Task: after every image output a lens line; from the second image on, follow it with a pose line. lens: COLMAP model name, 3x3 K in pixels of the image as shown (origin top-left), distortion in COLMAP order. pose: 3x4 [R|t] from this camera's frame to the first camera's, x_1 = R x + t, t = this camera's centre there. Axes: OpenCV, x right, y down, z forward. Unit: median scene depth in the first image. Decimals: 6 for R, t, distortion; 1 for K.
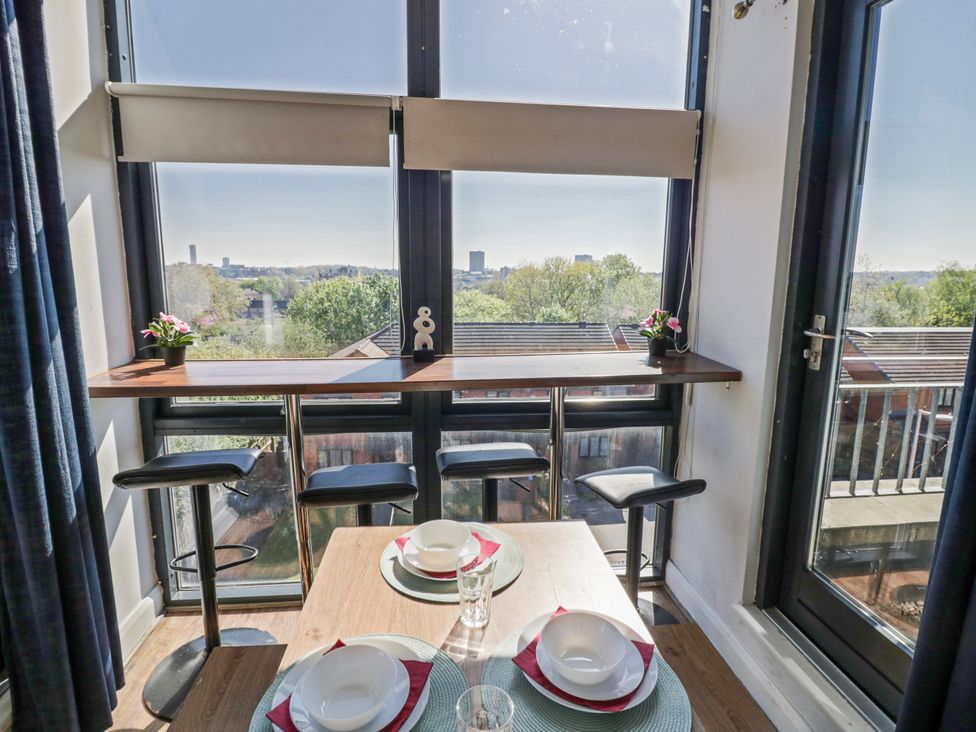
lens RADIAL K [[508.5, 0, 486.7], [0, 508.5, 357.4], [0, 0, 1]] dist [-0.000632, -0.010826]
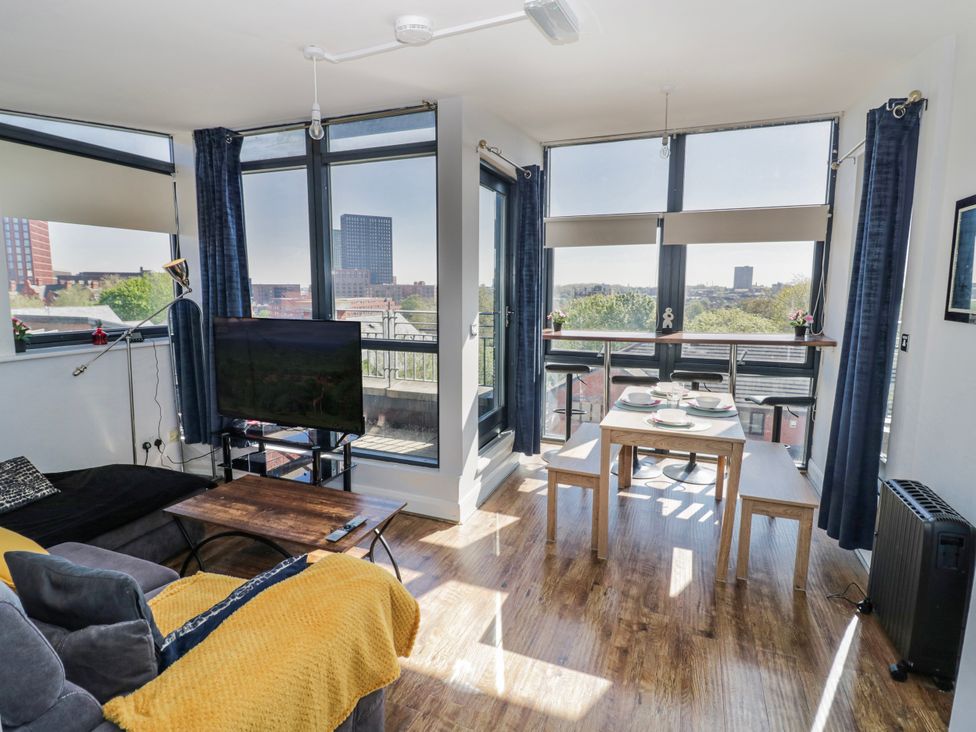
lens RADIAL K [[508.5, 0, 487.5], [0, 508.5, 356.2], [0, 0, 1]] dist [-0.000632, -0.010826]
pose [[0.886696, 0.052397, -0.459375, 0.197875], [-0.069412, 0.997383, -0.020216, 0.205058], [0.457114, 0.049811, 0.888012, -1.264563]]
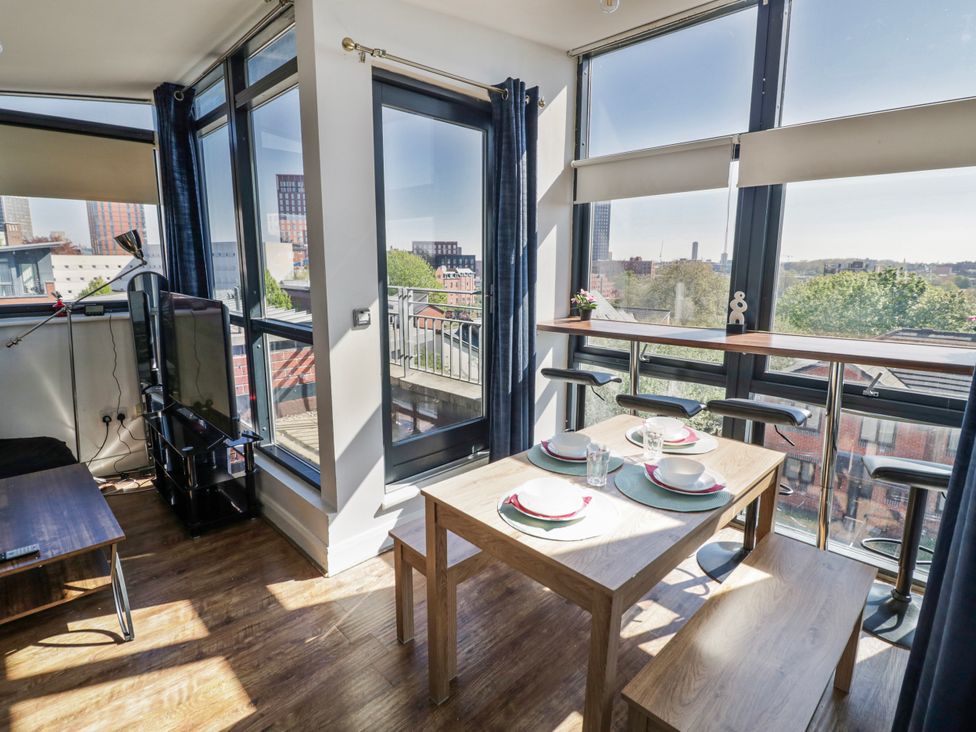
lens RADIAL K [[508.5, 0, 489.6], [0, 508.5, 356.2], [0, 0, 1]] dist [-0.000632, -0.010826]
pose [[0.626409, 0.130065, -0.768566, 0.515072], [-0.124721, 0.990002, 0.065887, 0.062231], [0.769452, 0.054584, 0.636368, -0.330623]]
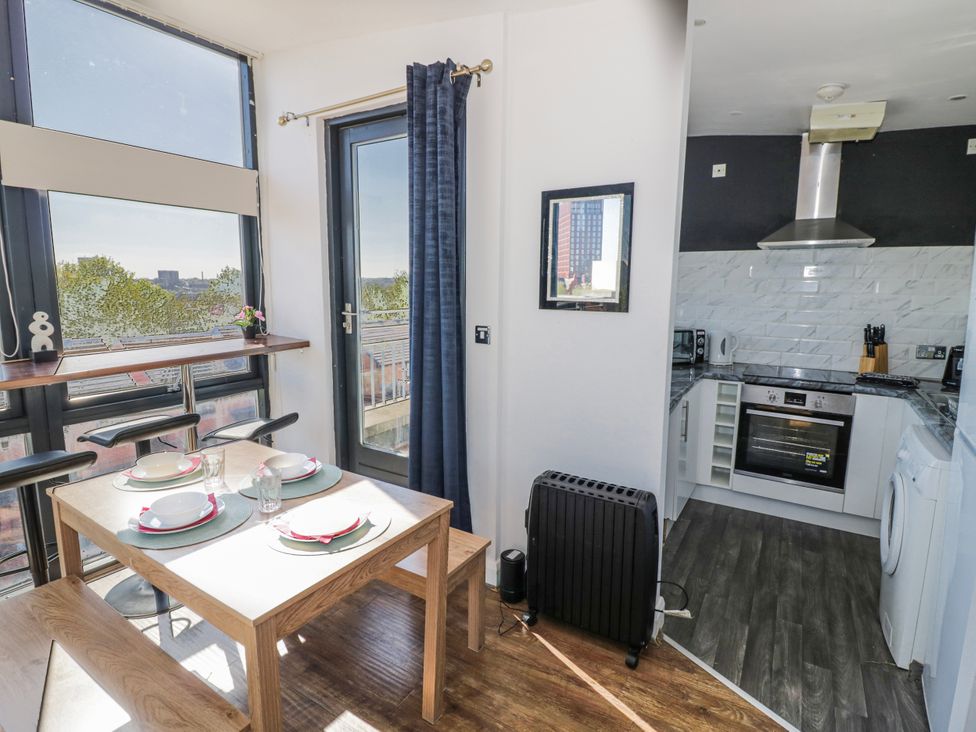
lens RADIAL K [[508.5, 0, 493.4], [0, 508.5, 351.2], [0, 0, 1]] dist [-0.000632, -0.010826]
pose [[0.612066, -0.112444, 0.782772, -0.395194], [0.128379, 0.990838, 0.041951, 0.066112], [-0.780317, 0.074815, 0.620893, -0.442040]]
